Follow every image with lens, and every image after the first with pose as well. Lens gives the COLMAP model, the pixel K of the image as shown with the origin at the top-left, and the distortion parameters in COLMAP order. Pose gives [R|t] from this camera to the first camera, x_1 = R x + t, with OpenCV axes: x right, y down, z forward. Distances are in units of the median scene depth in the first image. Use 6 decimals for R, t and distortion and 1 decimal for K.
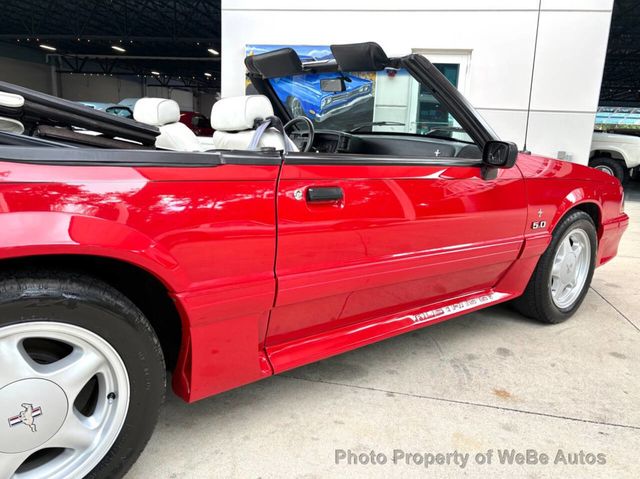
lens RADIAL K [[506.6, 0, 322.8], [0, 506.6, 248.7], [0, 0, 1]] dist [0.051753, -0.044202]
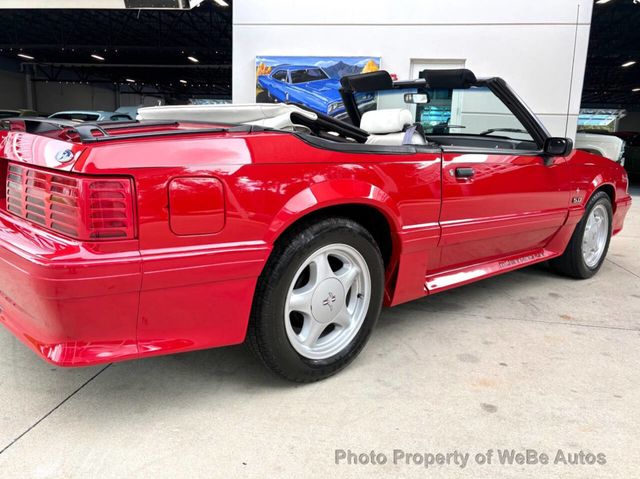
lens RADIAL K [[511.5, 0, 312.0], [0, 511.5, 240.8], [0, 0, 1]] dist [0.020591, 0.002596]
pose [[0.999252, -0.020533, 0.032773, -0.089574], [0.021315, 0.999492, -0.023694, 0.021740], [-0.032270, 0.024375, 0.999182, -0.091311]]
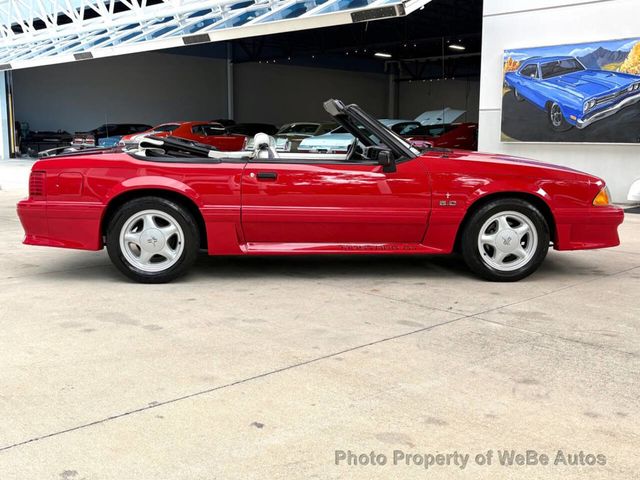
lens RADIAL K [[749.2, 0, 314.6], [0, 749.2, 239.6], [0, 0, 1]] dist [0.104832, -0.320901]
pose [[0.831120, 0.029037, -0.555334, 0.381044], [-0.085402, 0.993454, -0.075868, 0.078452], [0.549496, 0.110482, 0.828159, -0.309633]]
